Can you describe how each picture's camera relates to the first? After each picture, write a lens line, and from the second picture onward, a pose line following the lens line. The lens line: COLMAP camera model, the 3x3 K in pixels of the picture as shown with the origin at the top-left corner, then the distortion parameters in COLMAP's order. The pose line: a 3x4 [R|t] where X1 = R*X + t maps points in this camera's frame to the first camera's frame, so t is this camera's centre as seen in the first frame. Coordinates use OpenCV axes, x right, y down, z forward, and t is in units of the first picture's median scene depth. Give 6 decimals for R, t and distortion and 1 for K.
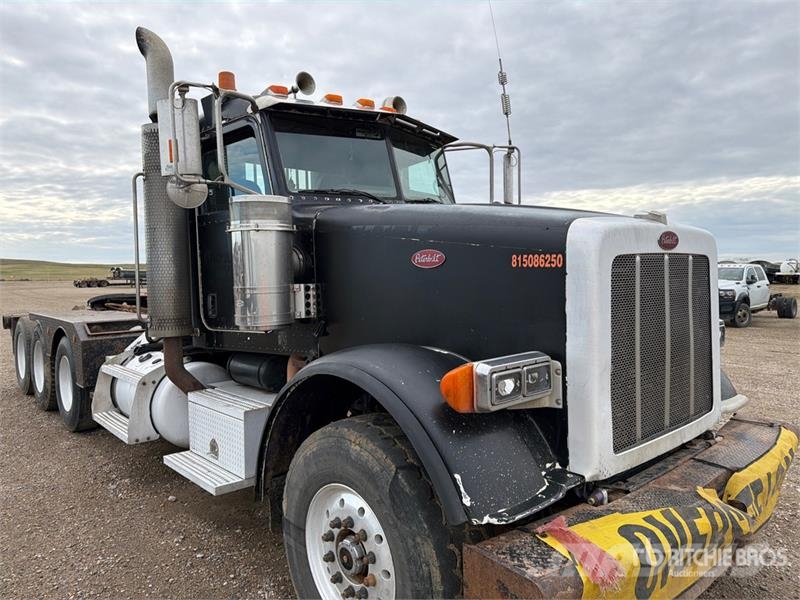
lens RADIAL K [[565.5, 0, 400.0], [0, 565.5, 300.0], [0, 0, 1]] dist [0.068604, -0.060593]
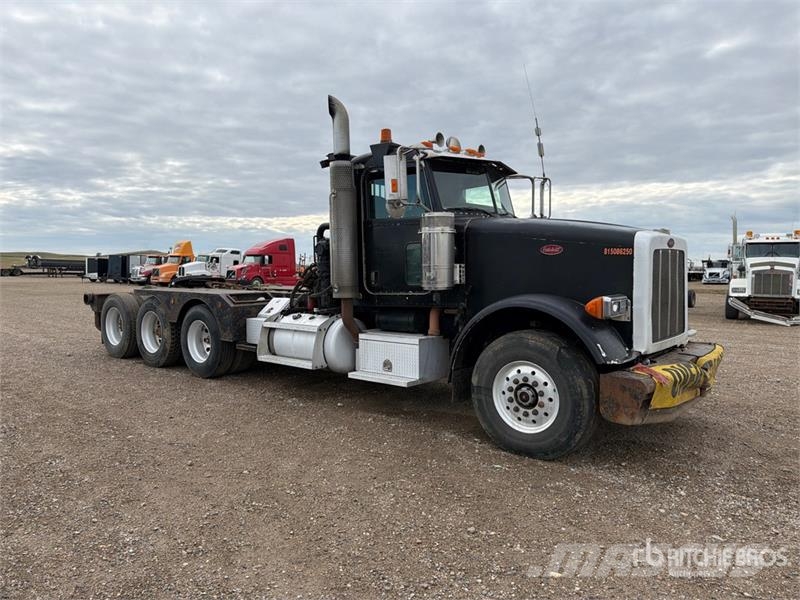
lens RADIAL K [[561.5, 0, 400.0], [0, 561.5, 300.0], [0, 0, 1]] dist [0.070182, -0.087431]
pose [[0.991022, 0.007223, 0.133501, -0.703071], [-0.008666, 0.999910, 0.010231, 0.079924], [-0.133415, -0.011296, 0.990996, -0.808738]]
